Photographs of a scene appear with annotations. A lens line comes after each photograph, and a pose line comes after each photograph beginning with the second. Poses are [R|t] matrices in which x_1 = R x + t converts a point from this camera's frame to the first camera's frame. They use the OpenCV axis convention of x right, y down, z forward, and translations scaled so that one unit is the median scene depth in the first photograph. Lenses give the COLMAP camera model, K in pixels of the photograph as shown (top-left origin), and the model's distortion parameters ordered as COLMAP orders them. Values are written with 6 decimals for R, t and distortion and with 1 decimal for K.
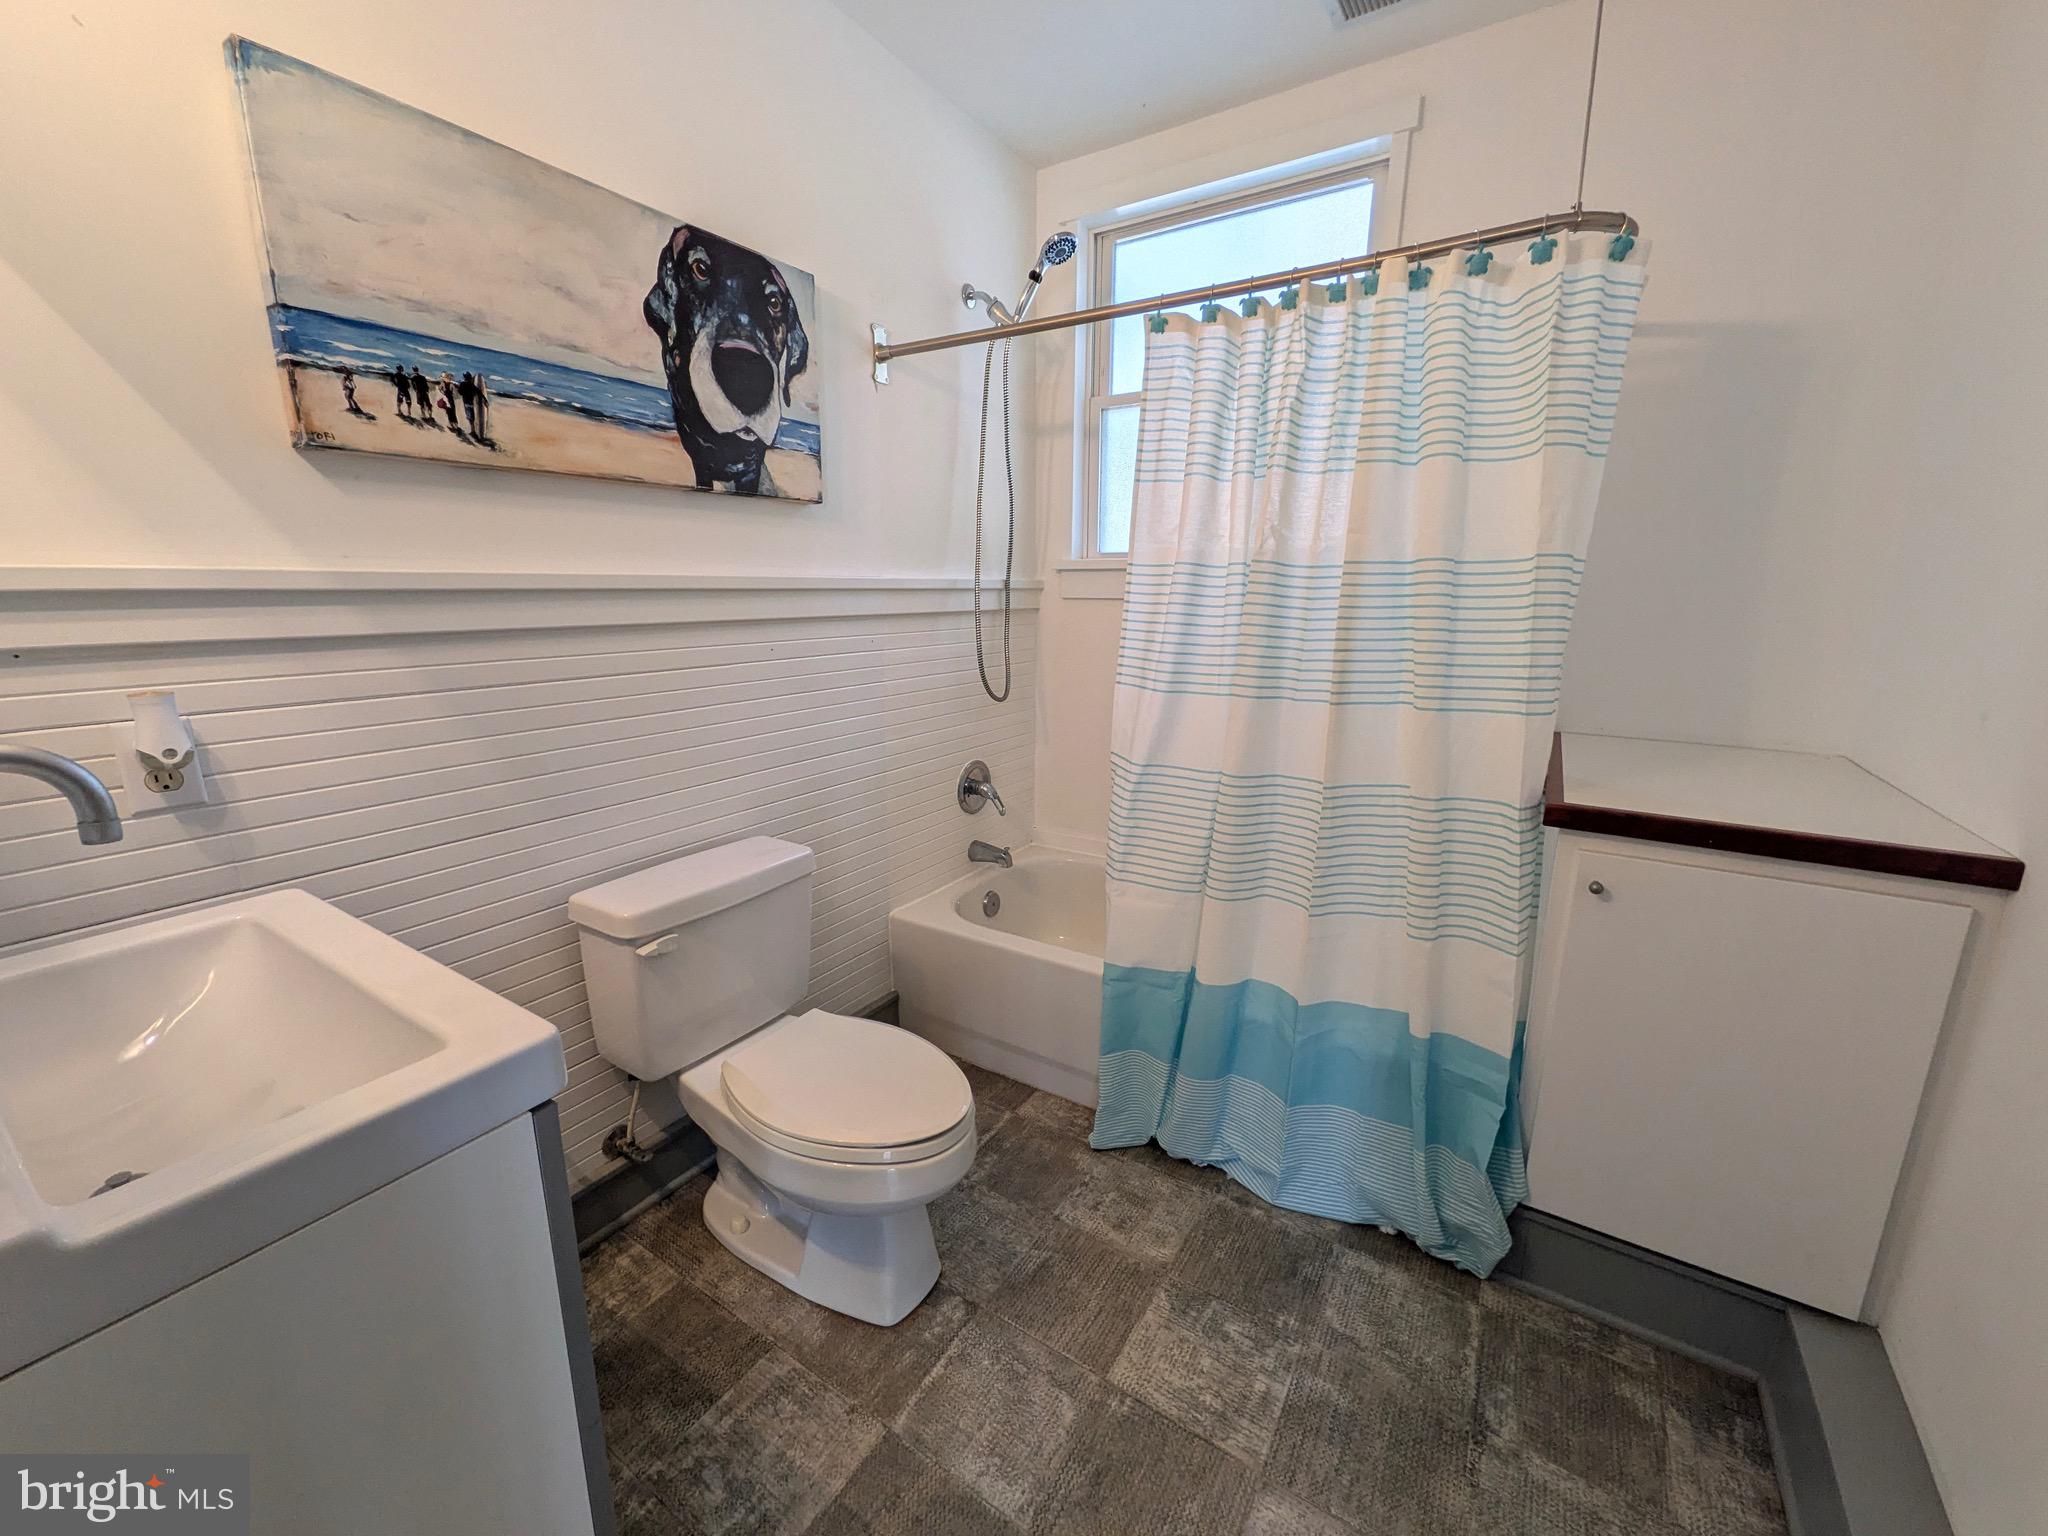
lens RADIAL K [[800.6, 0, 1016.8], [0, 800.6, 769.5], [0, 0, 1]] dist [0.018196, -0.005382]
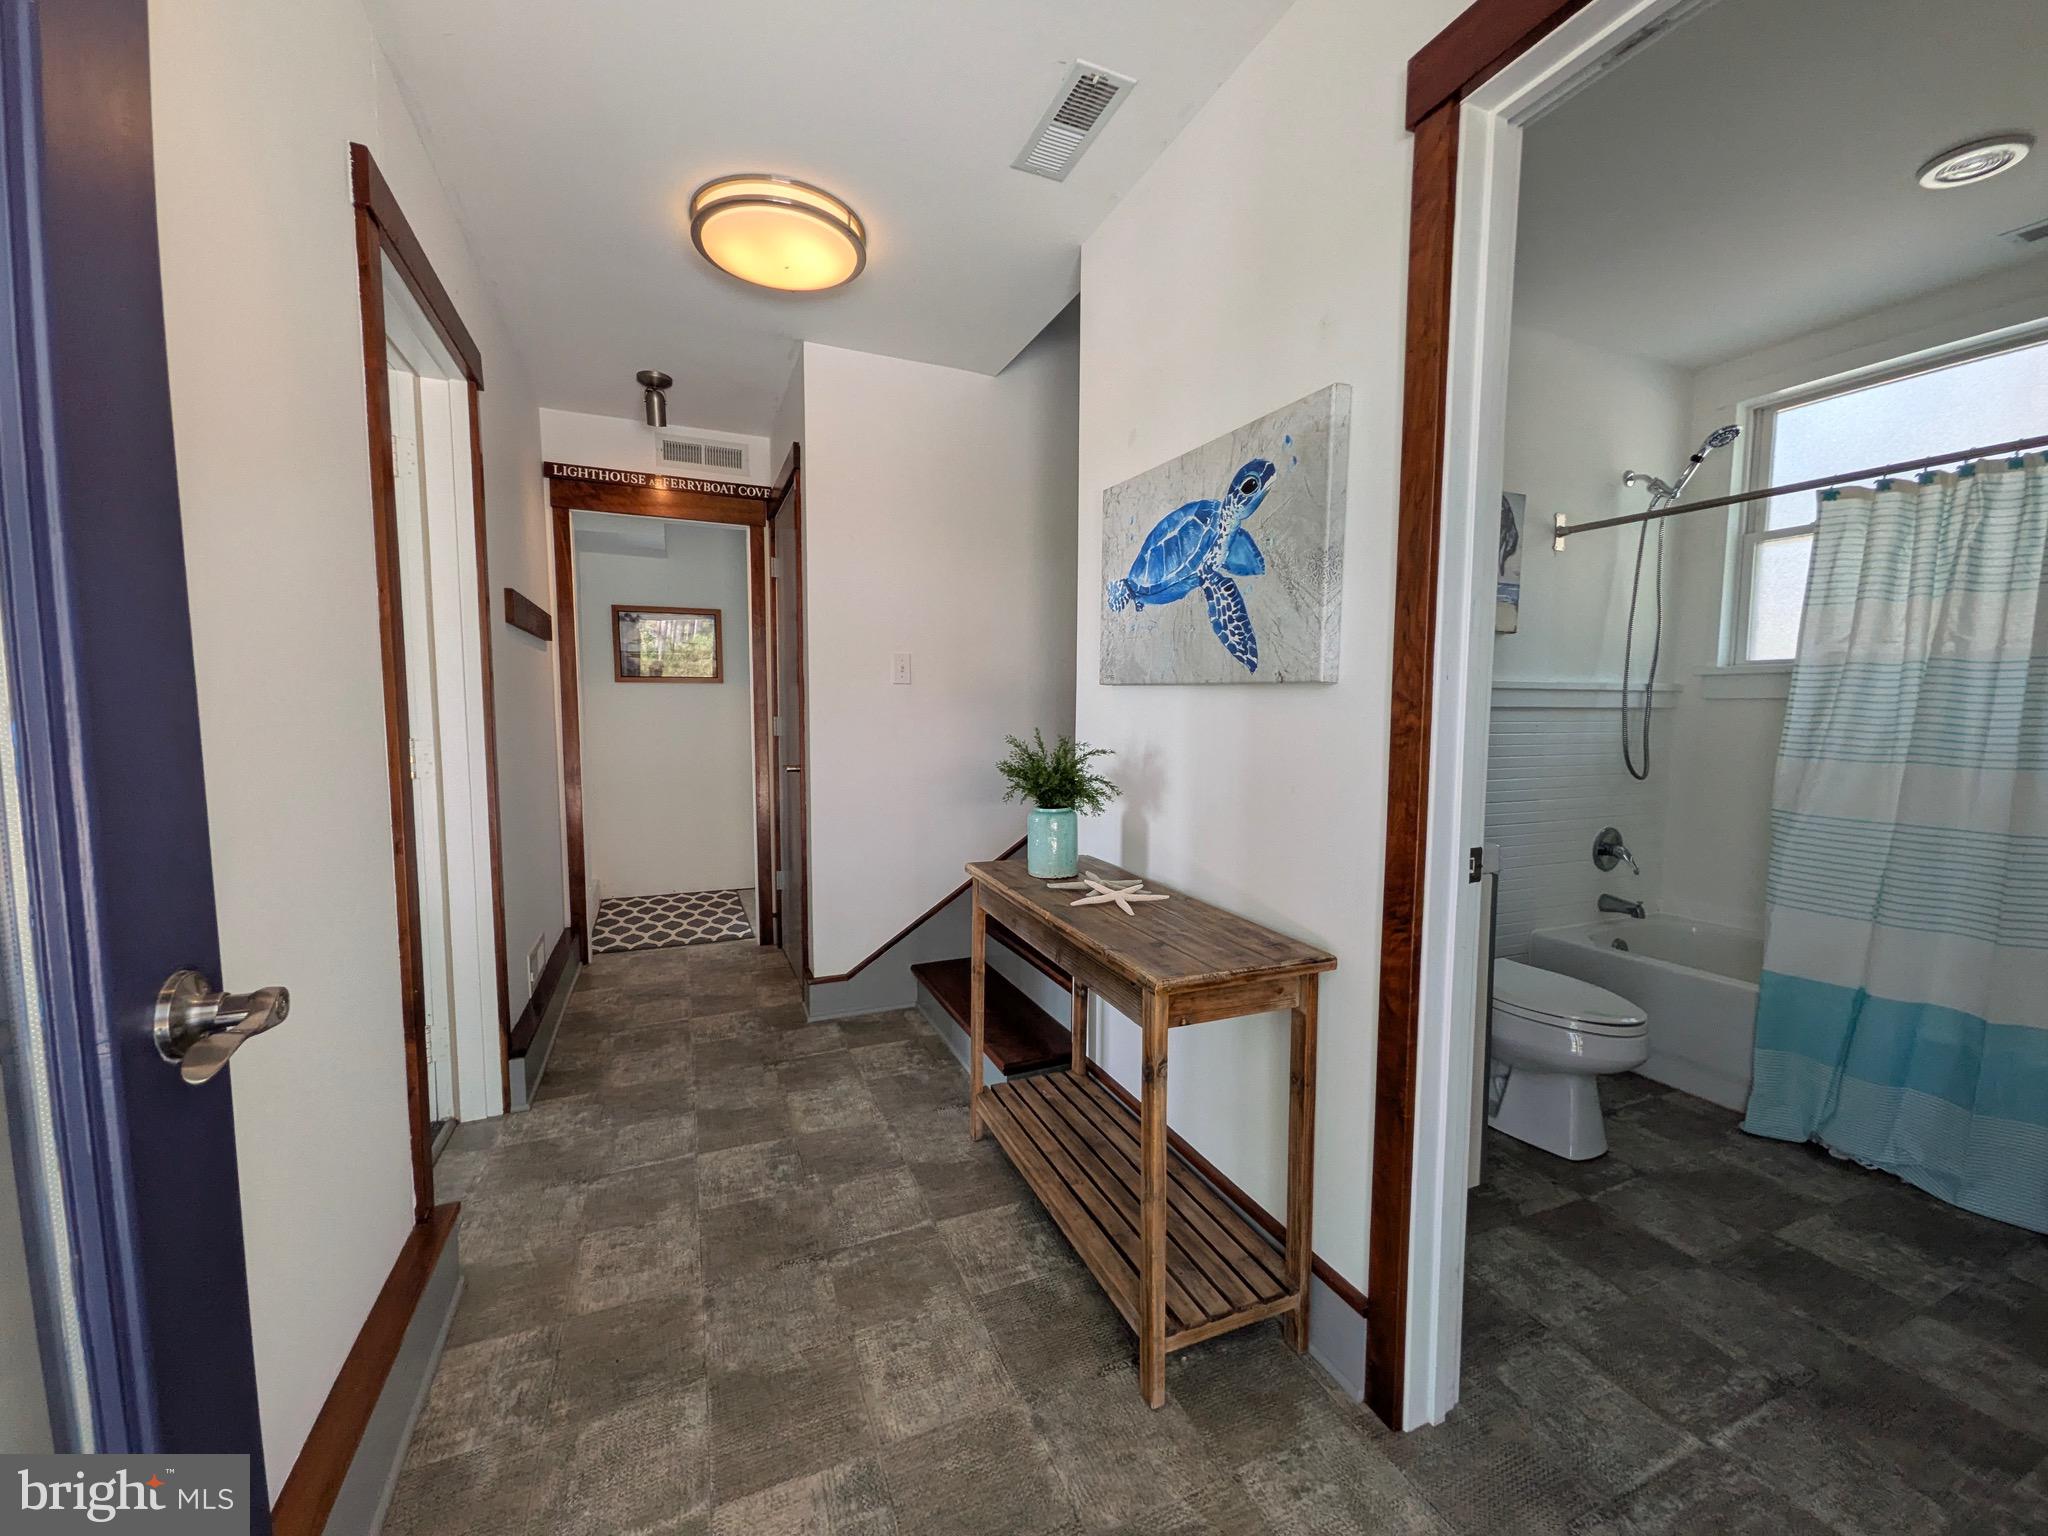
lens RADIAL K [[800.6, 0, 1024.0], [0, 800.6, 768.5], [0, 0, 1]] dist [0.018196, -0.005382]
pose [[0.831114, 0.043781, -0.554376, -0.153975], [-0.127288, 0.985407, -0.113007, 0.203809], [0.541338, 0.164487, 0.824559, -0.692707]]
